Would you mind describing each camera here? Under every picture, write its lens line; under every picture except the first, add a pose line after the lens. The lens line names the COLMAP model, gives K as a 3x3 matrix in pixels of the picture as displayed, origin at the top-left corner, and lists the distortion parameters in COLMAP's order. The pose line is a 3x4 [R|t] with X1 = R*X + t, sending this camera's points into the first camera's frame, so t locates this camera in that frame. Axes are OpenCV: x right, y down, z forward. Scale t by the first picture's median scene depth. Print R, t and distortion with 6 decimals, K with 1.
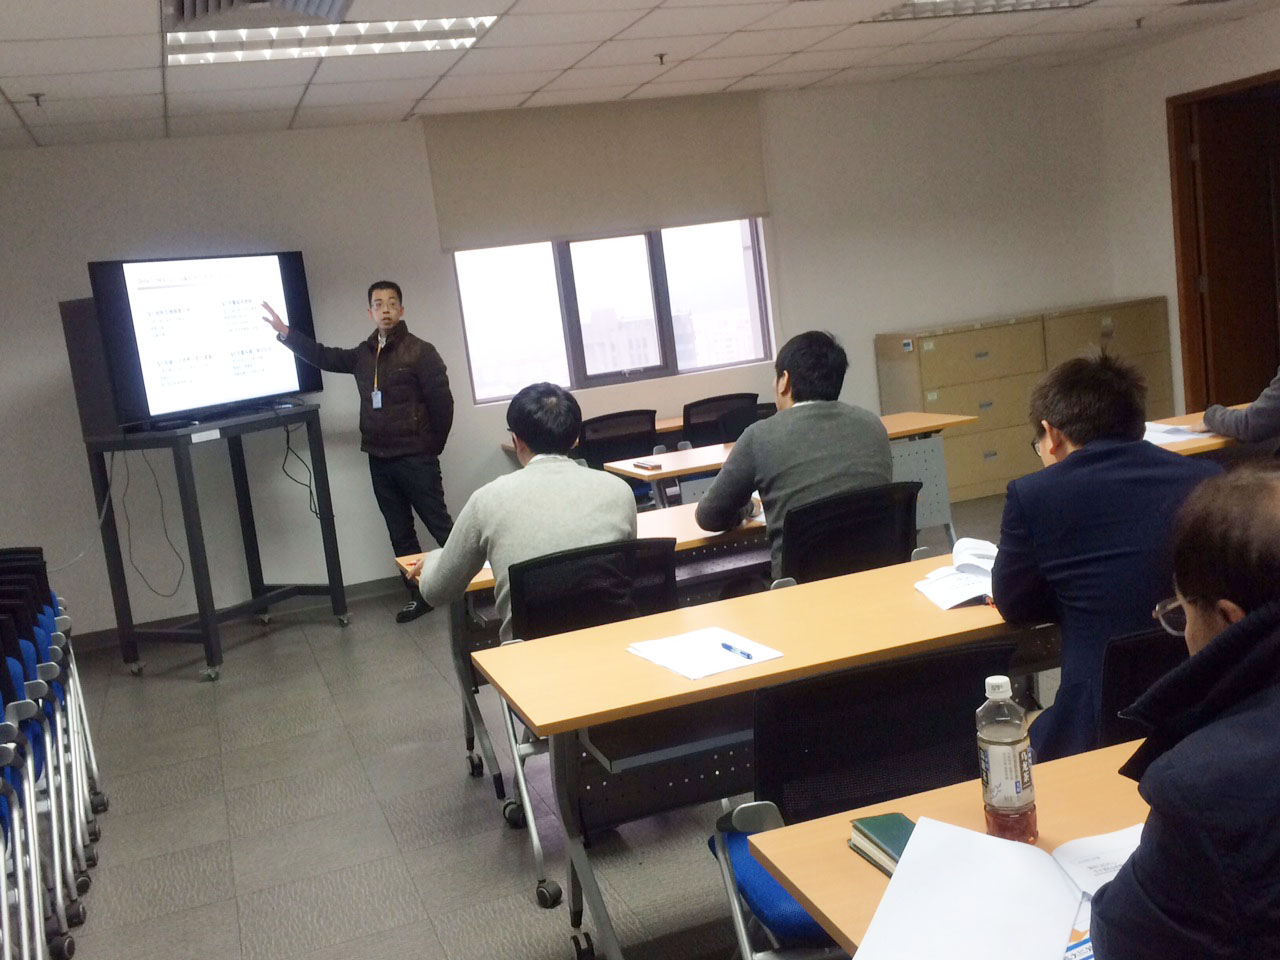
lens RADIAL K [[1341.2, 0, 640.0], [0, 1341.2, 480.0], [0, 0, 1]] dist [0.086620, -0.013975]
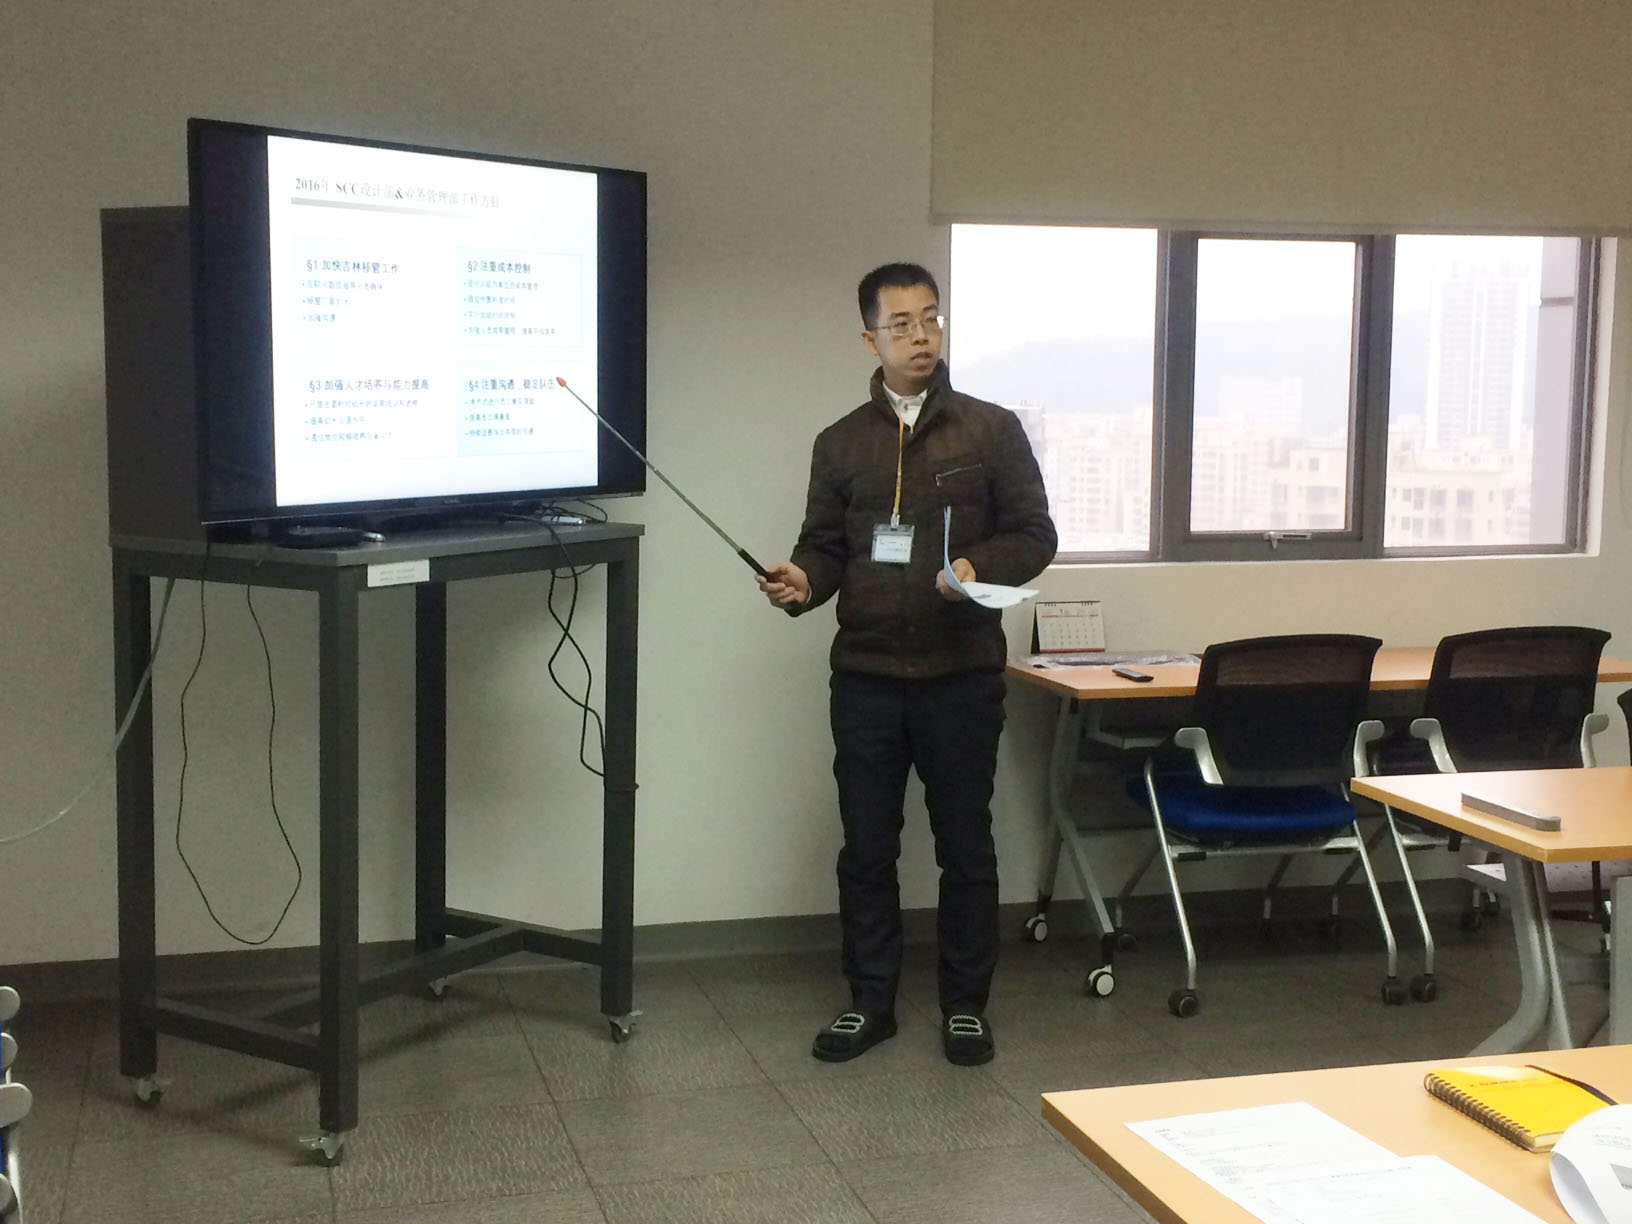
lens RADIAL K [[2144.9, 0, 816.0], [0, 2144.9, 612.0], [0, 0, 1]] dist [0.079594, -0.014862]
pose [[0.989167, 0.139726, -0.044996, -0.146245], [-0.140594, 0.989926, -0.016722, -0.024792], [0.042207, 0.022867, 0.998847, 0.312724]]
